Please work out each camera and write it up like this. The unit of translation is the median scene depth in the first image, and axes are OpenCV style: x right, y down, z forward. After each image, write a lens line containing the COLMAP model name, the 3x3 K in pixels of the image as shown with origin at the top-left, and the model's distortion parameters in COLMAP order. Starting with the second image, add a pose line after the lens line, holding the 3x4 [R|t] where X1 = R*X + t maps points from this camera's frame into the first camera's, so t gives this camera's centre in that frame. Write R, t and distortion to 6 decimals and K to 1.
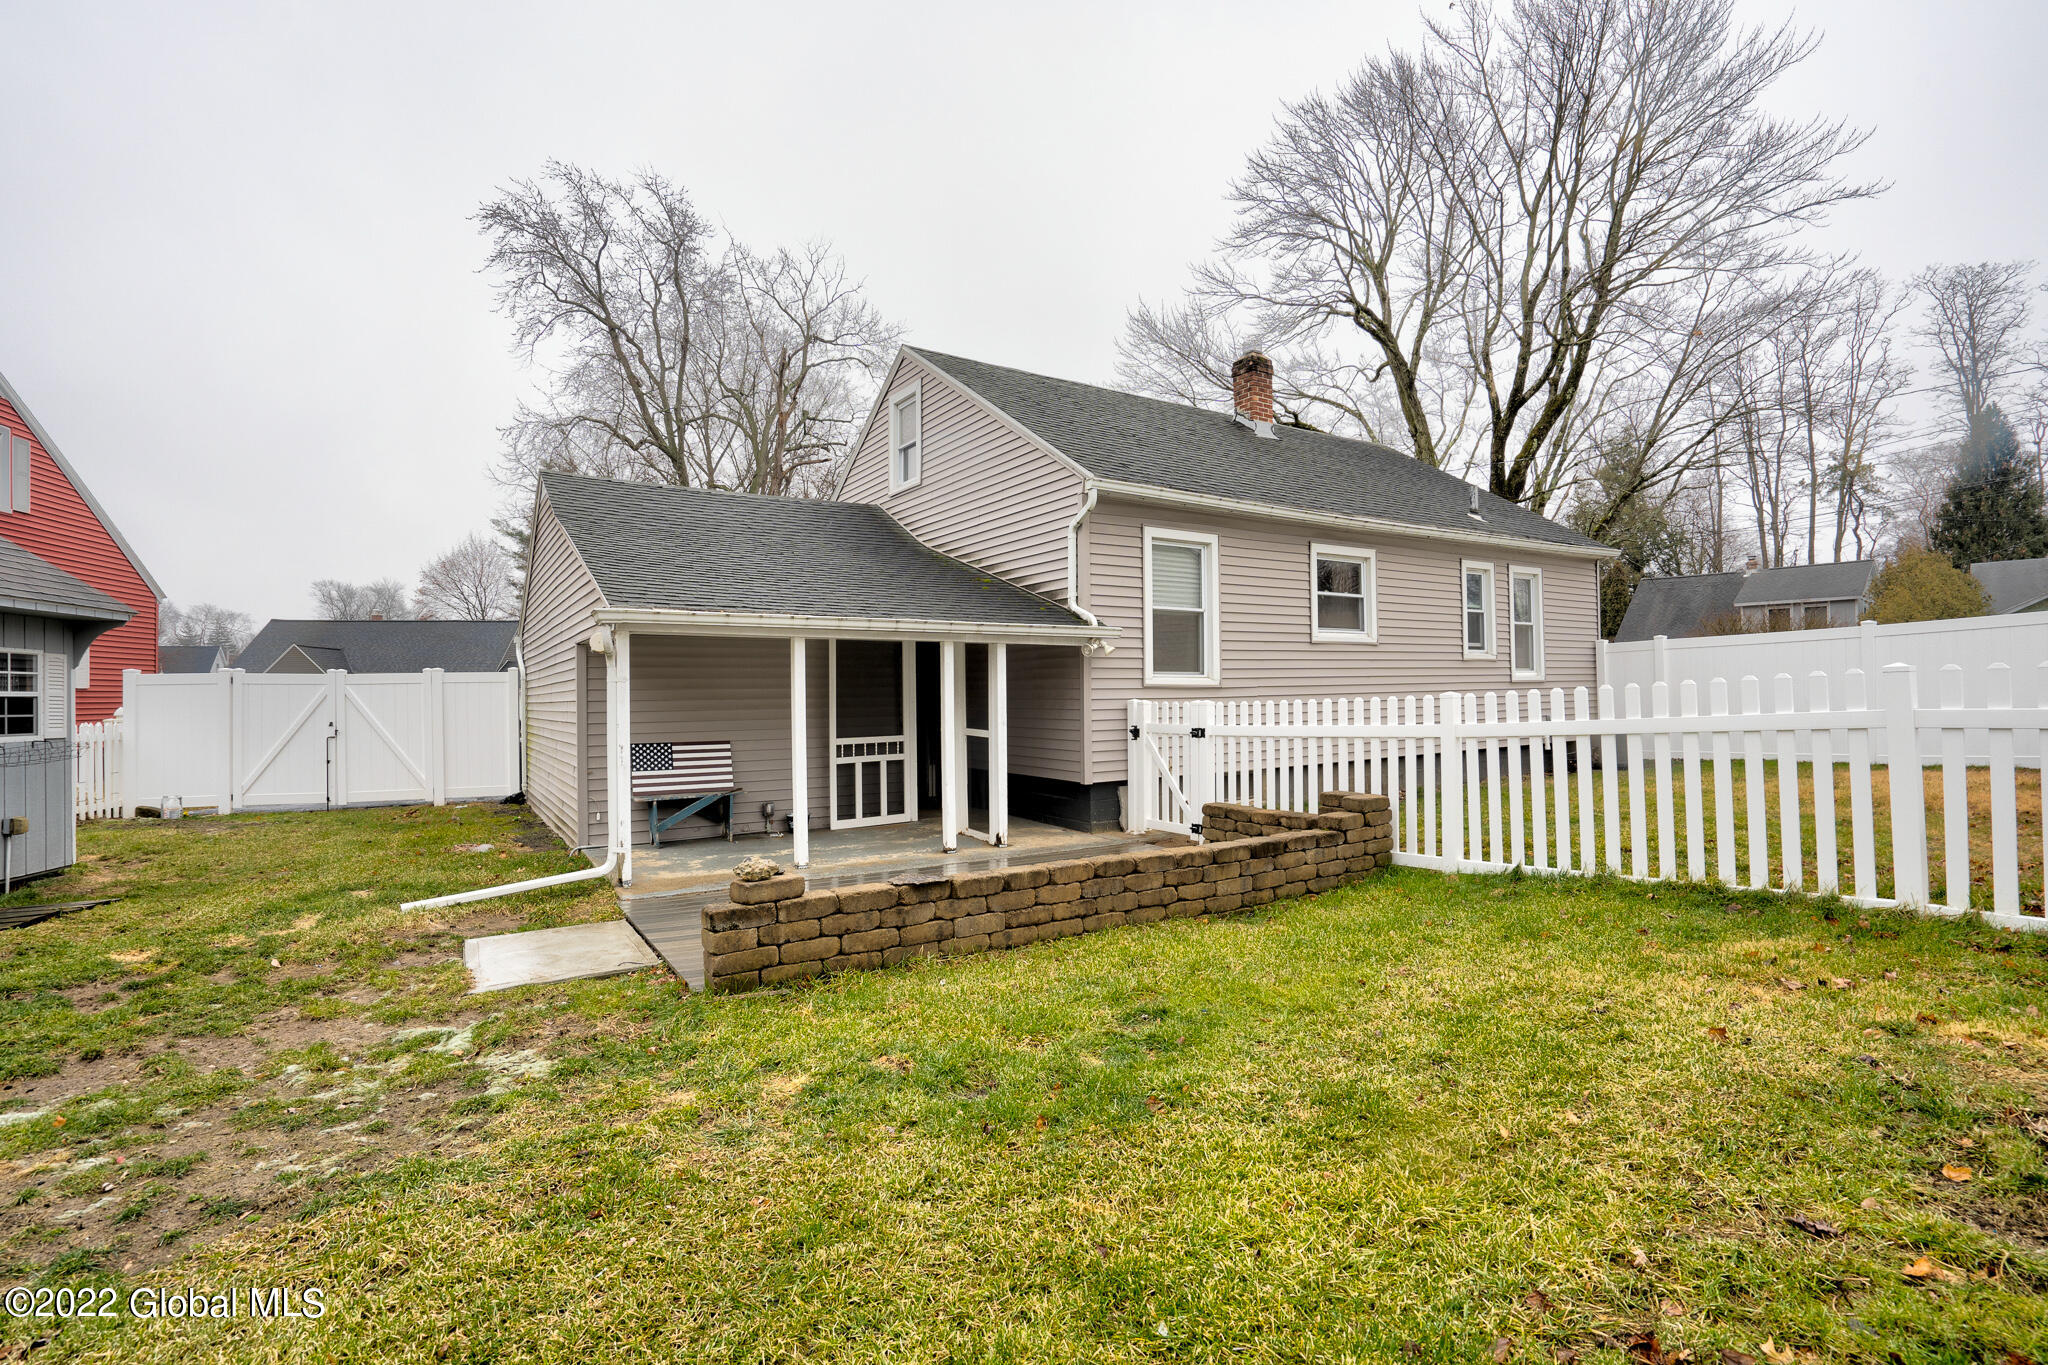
lens RADIAL K [[960.1, 0, 1024.0], [0, 960.1, 682.5], [0, 0, 1]] dist [-0.048753, 0.015454]
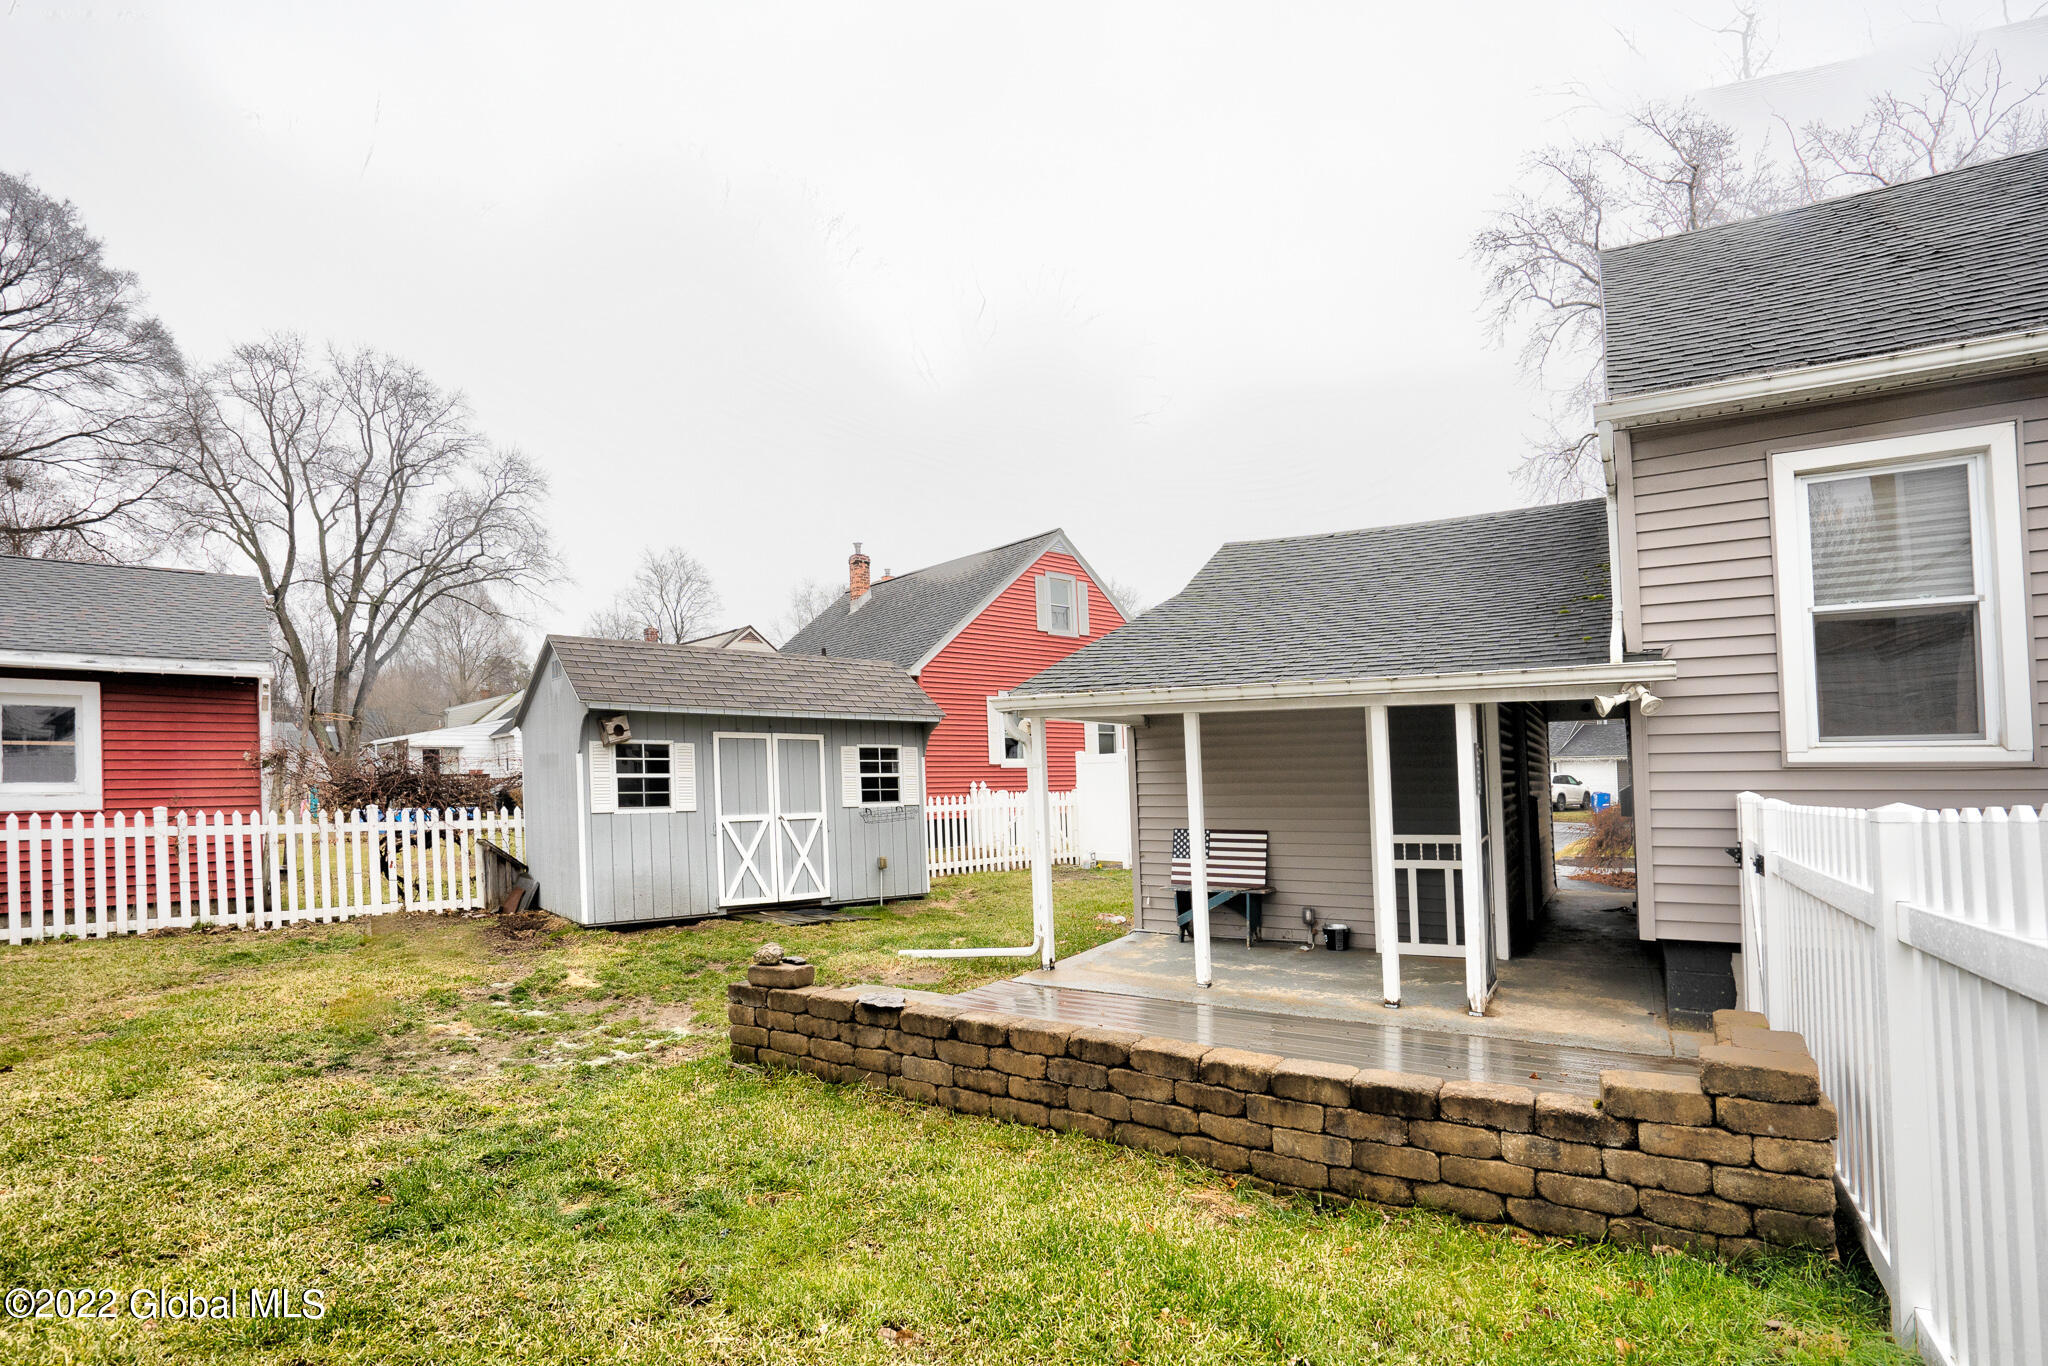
lens RADIAL K [[1067.9, 0, 1031.6], [0, 1067.9, 775.4], [0, 0, 1]] dist [-0.060213, 0.024698]
pose [[0.403182, 0.007714, -0.915087, 0.462460], [0.020986, 0.999624, 0.017673, -0.009682], [0.914879, -0.026330, 0.402868, 0.399055]]
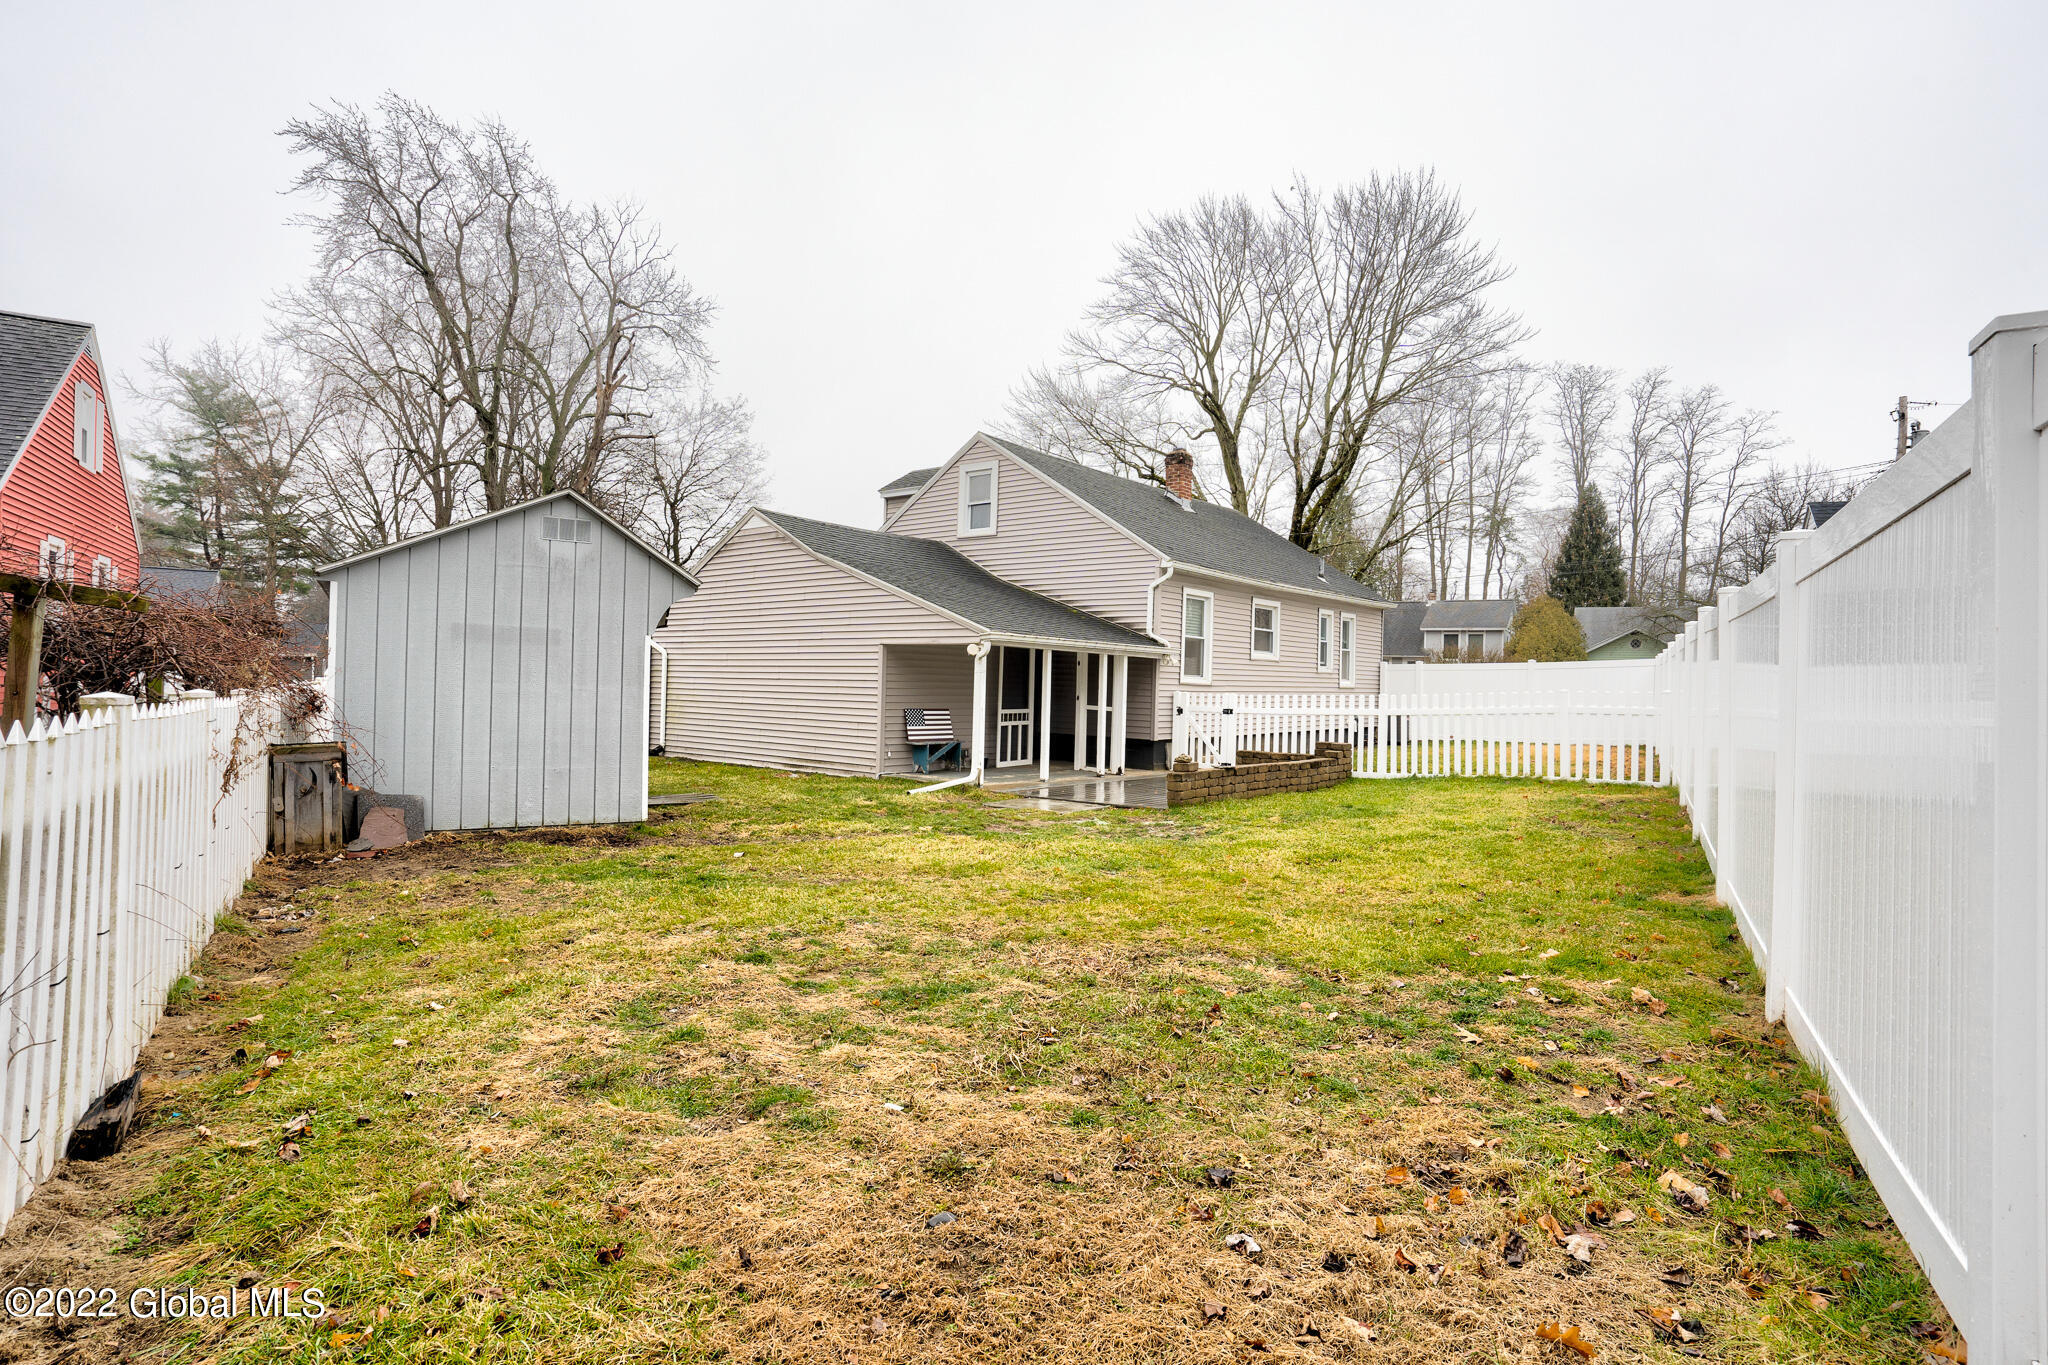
lens RADIAL K [[1051.2, 0, 1024.0], [0, 1051.2, 682.5], [0, 0, 1]] dist [-0.044623, 0.000251]
pose [[0.950295, 0.036680, 0.309182, -0.683231], [-0.040637, 0.999154, 0.006366, 0.001760], [-0.308686, -0.018613, 0.950982, -0.636137]]
